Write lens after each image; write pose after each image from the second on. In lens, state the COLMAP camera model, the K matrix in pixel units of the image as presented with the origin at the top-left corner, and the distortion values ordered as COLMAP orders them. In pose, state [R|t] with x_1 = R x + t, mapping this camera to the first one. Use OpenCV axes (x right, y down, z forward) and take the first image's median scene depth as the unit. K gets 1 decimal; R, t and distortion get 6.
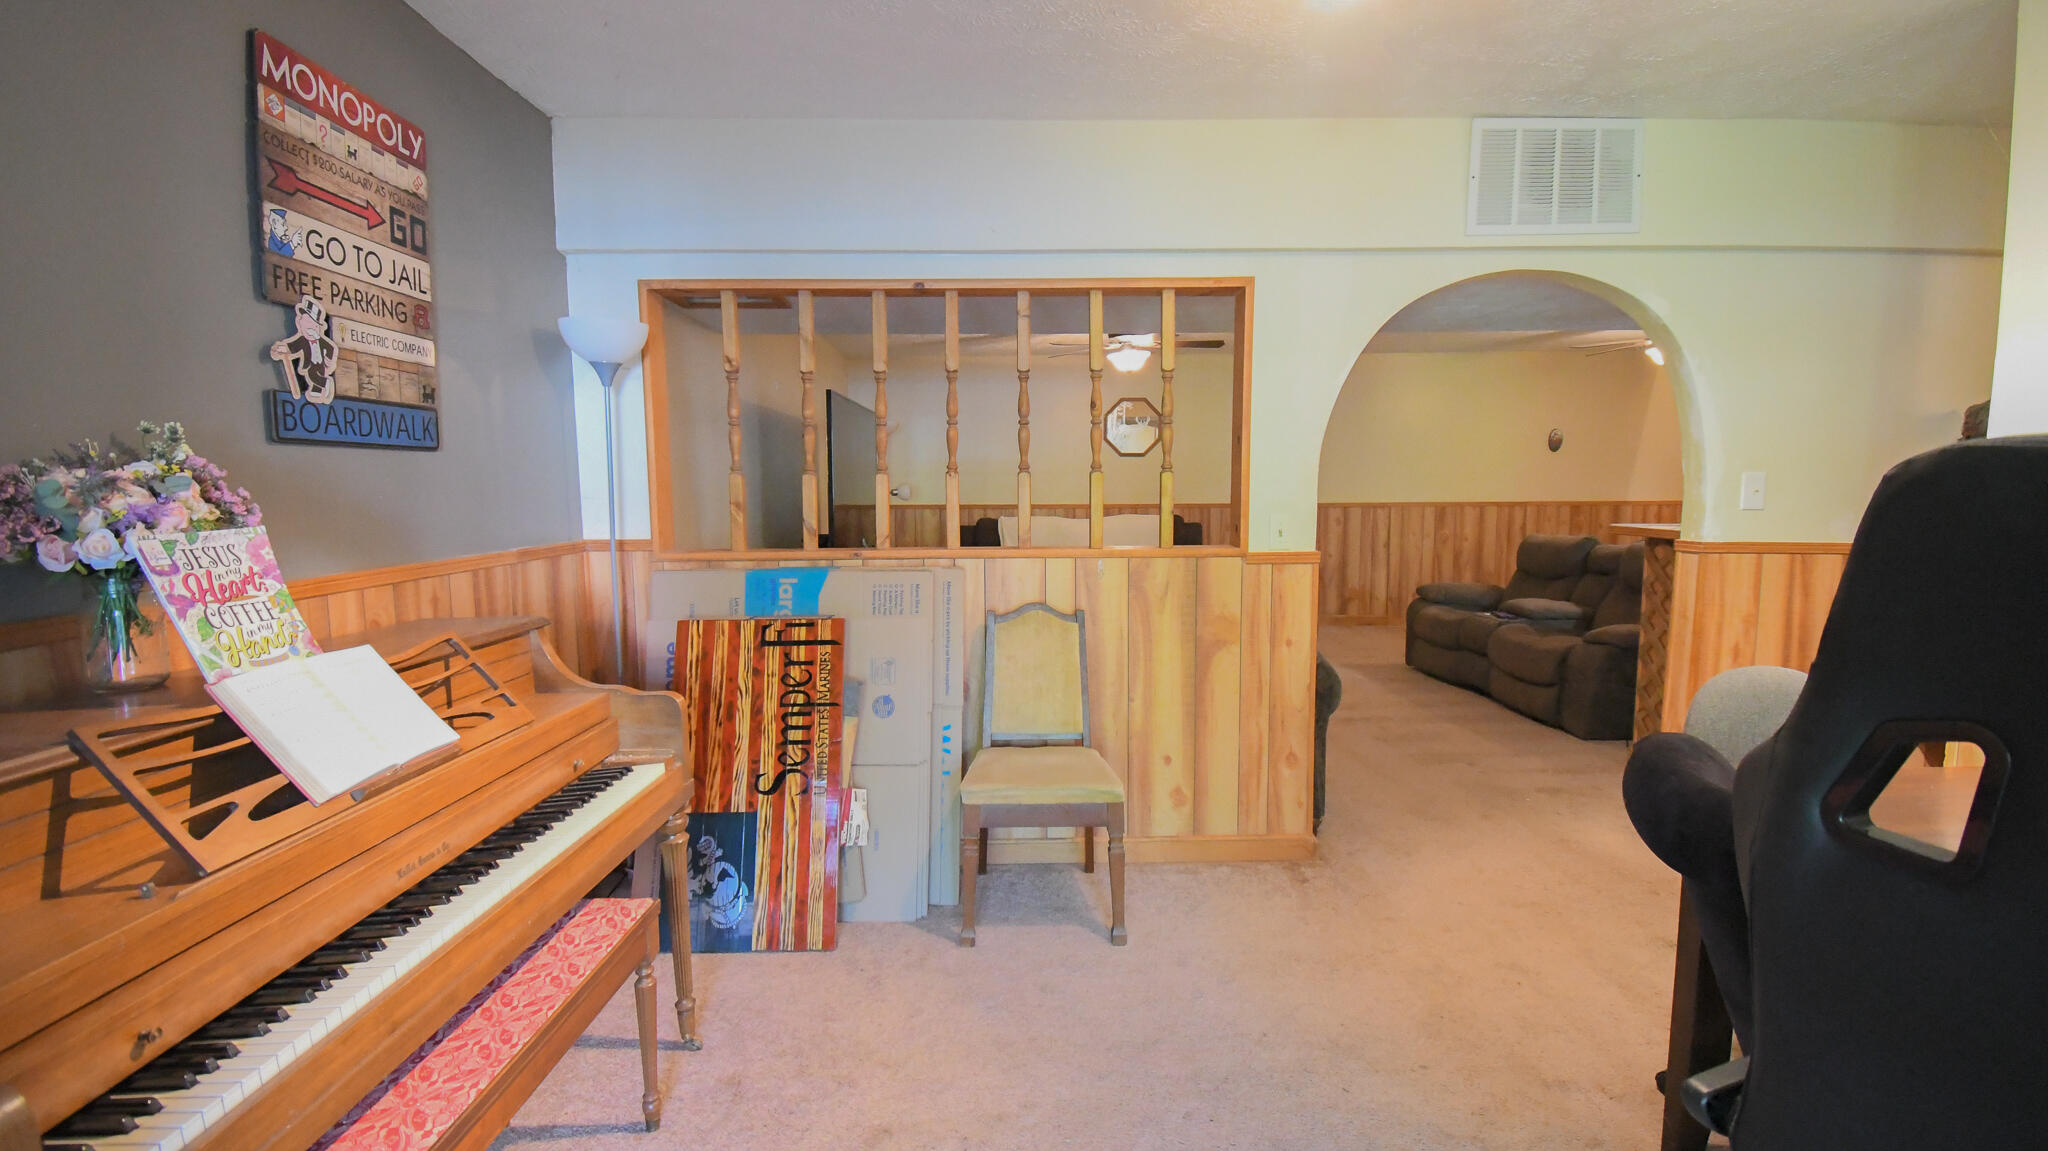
lens RADIAL K [[900.9, 0, 1015.3], [0, 900.9, 572.6], [0, 0, 1]] dist [0.016009, -0.022960]
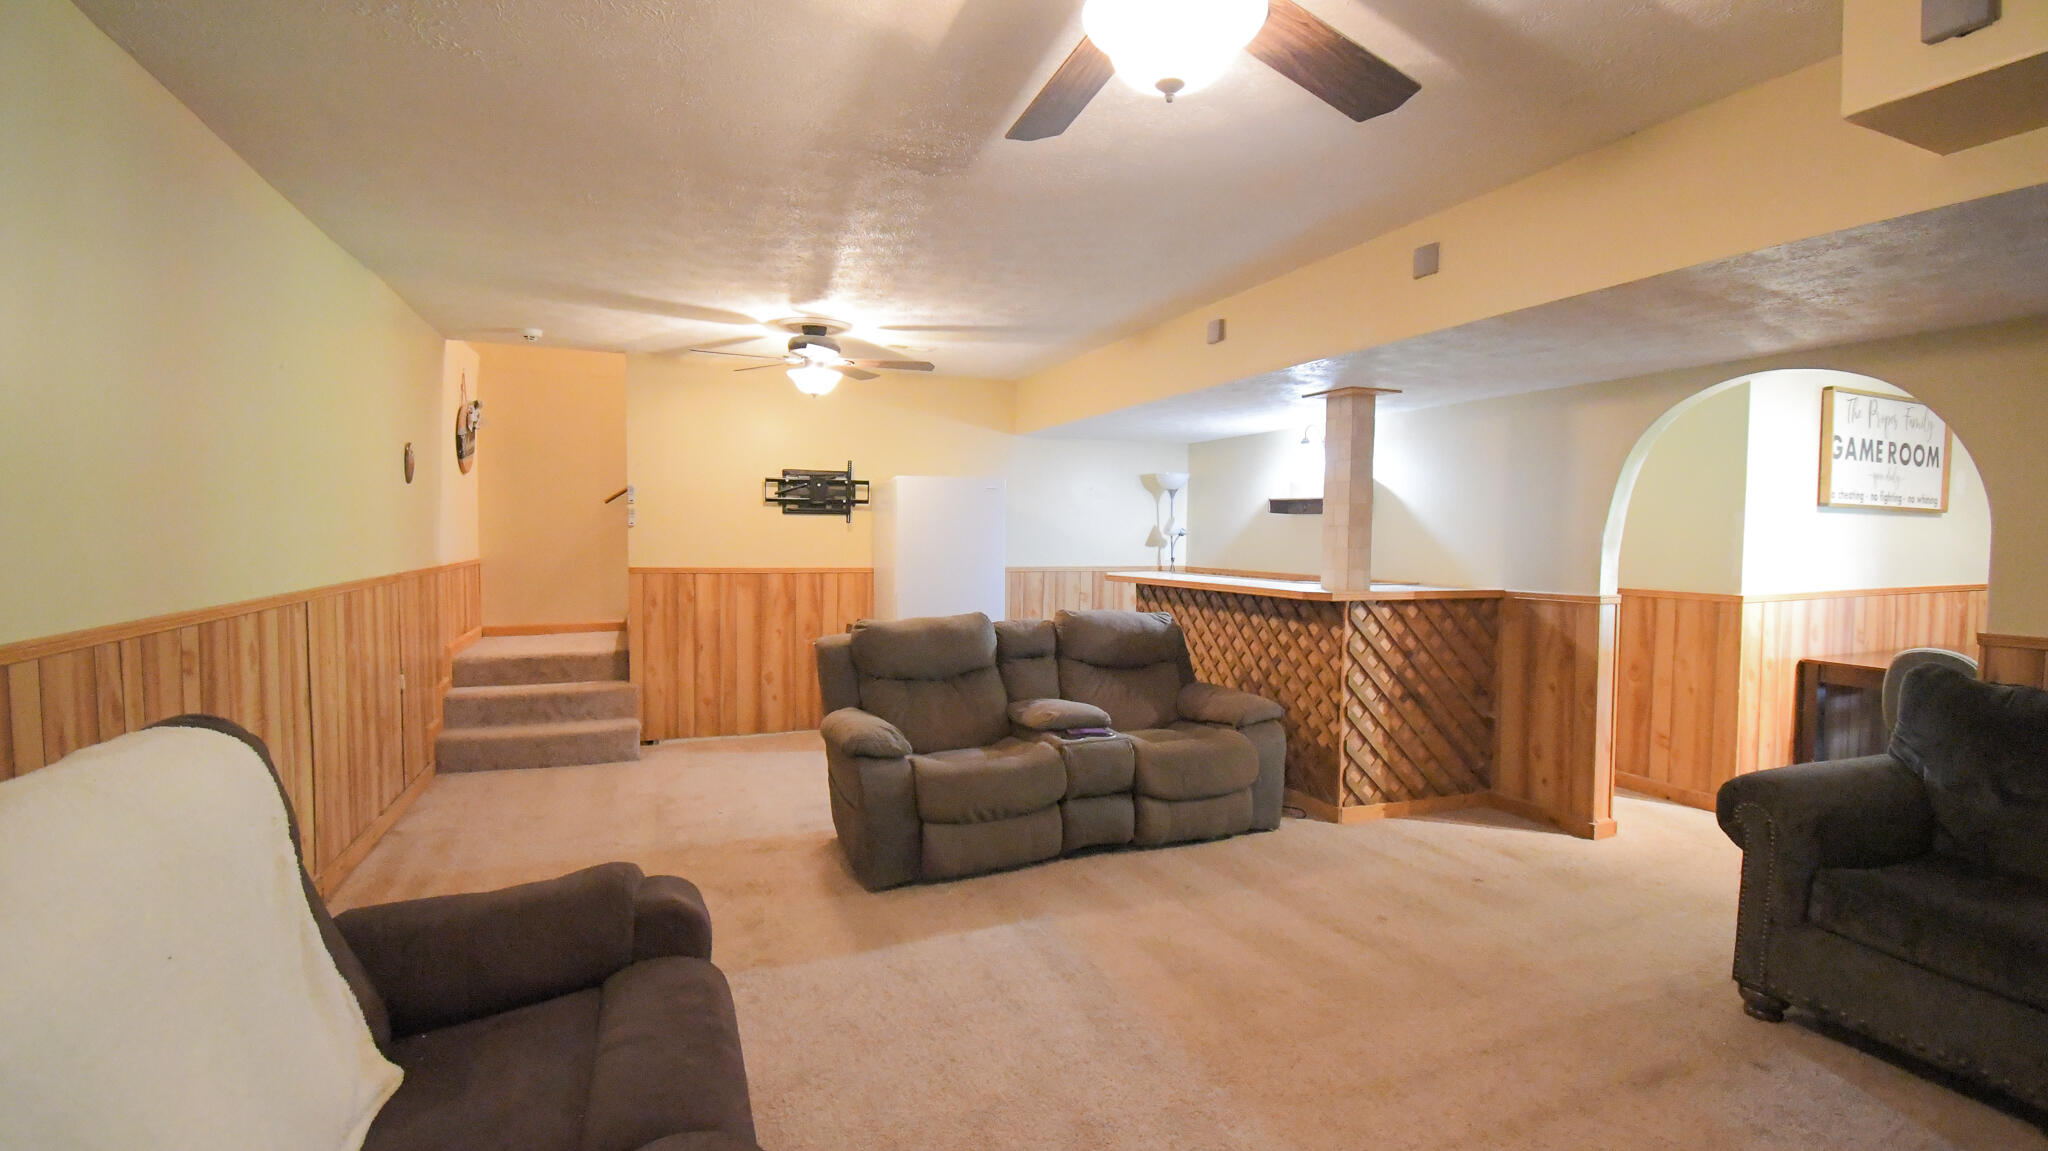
lens RADIAL K [[900.9, 0, 1017.3], [0, 900.9, 573.8], [0, 0, 1]] dist [0.016009, -0.022960]
pose [[-0.357061, -0.044354, 0.933027, -0.258503], [0.082965, 0.993418, 0.078974, -0.373421], [-0.930389, 0.105607, -0.351031, 3.516933]]
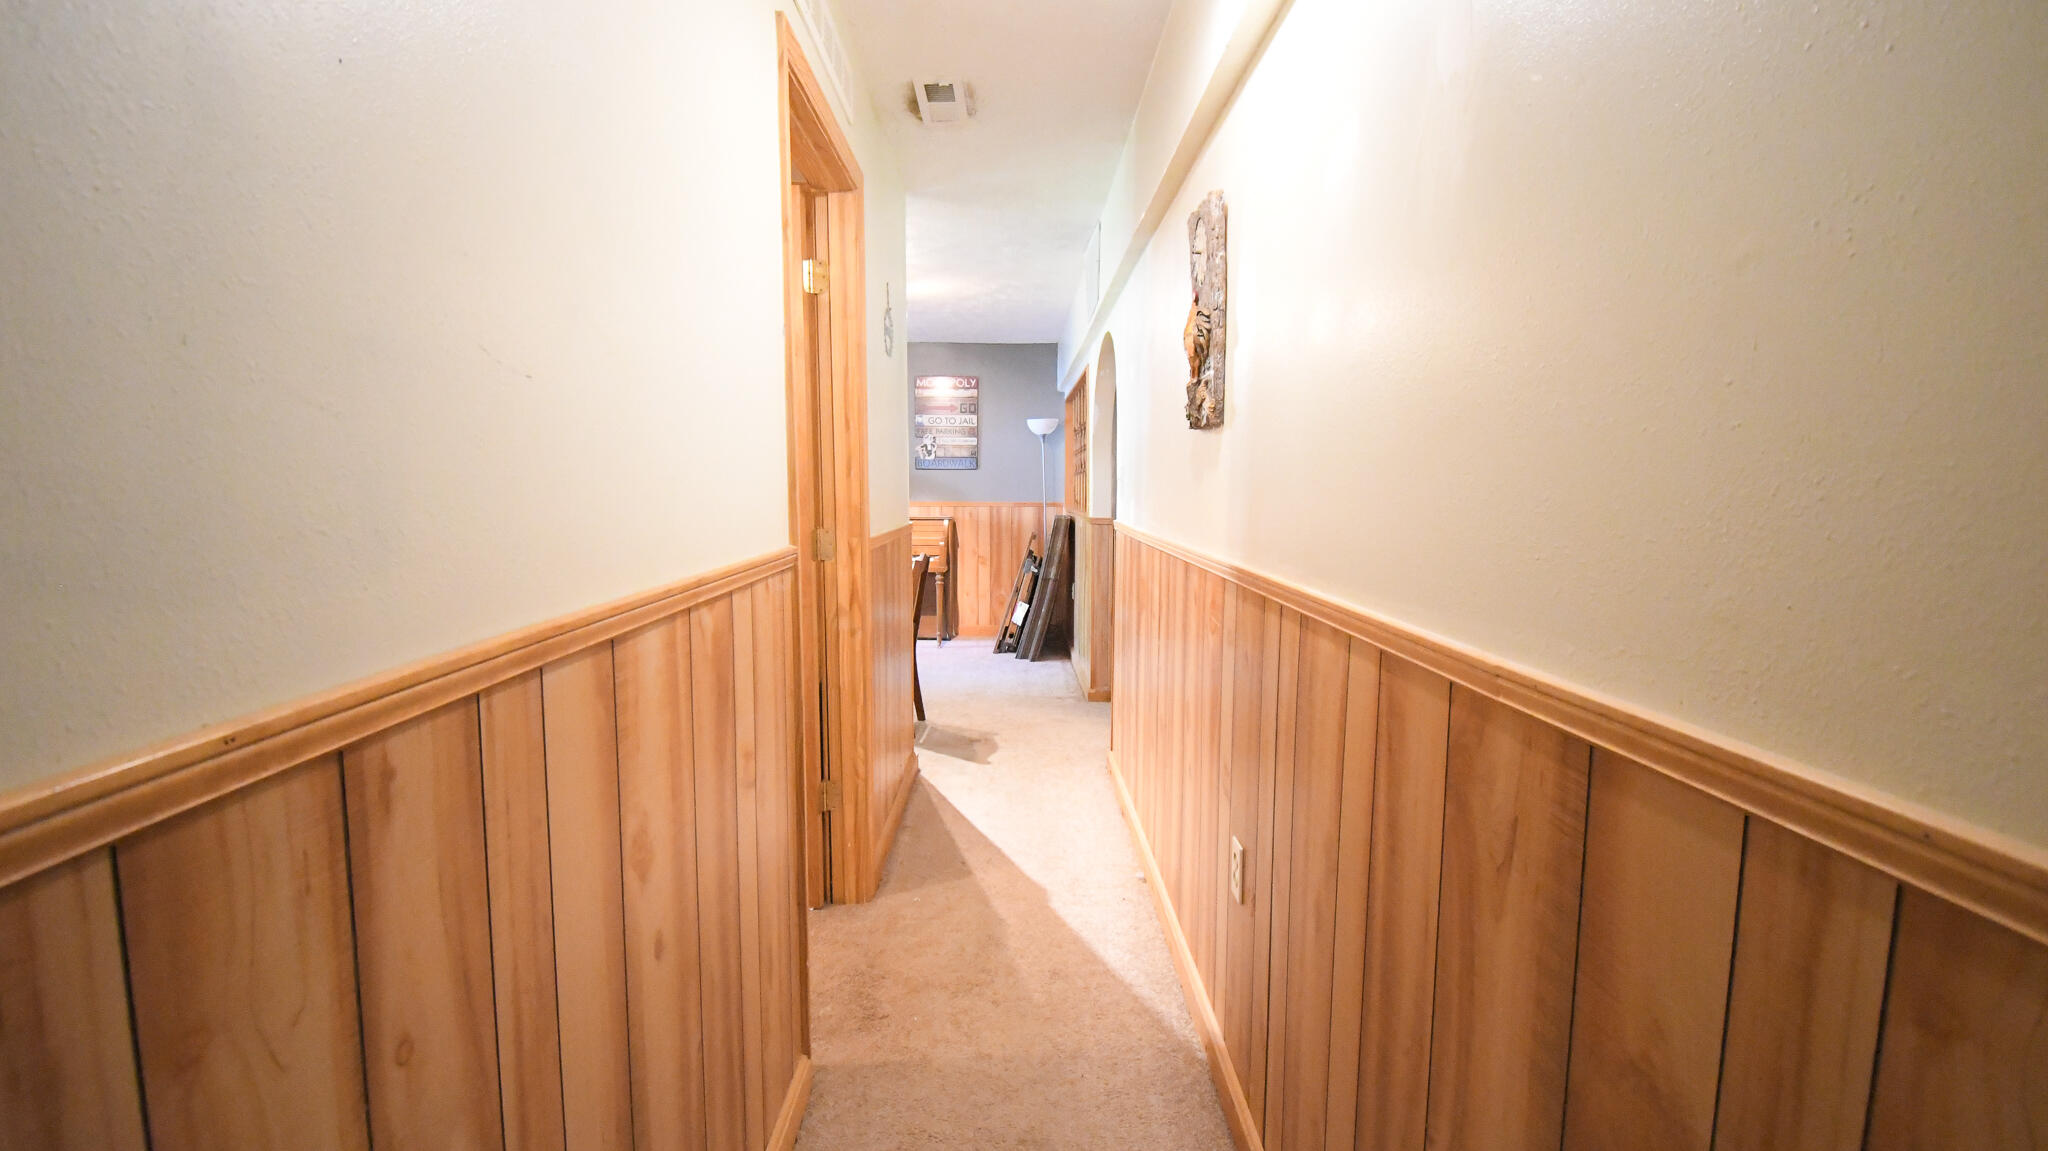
lens RADIAL K [[900.9, 0, 1023.8], [0, 900.9, 565.1], [0, 0, 1]] dist [0.016009, -0.022960]
pose [[-0.000995, 0.095716, -0.995408, 3.124579], [-0.106508, 0.989736, 0.095277, -0.136940], [0.994311, 0.106114, 0.009210, 1.338297]]
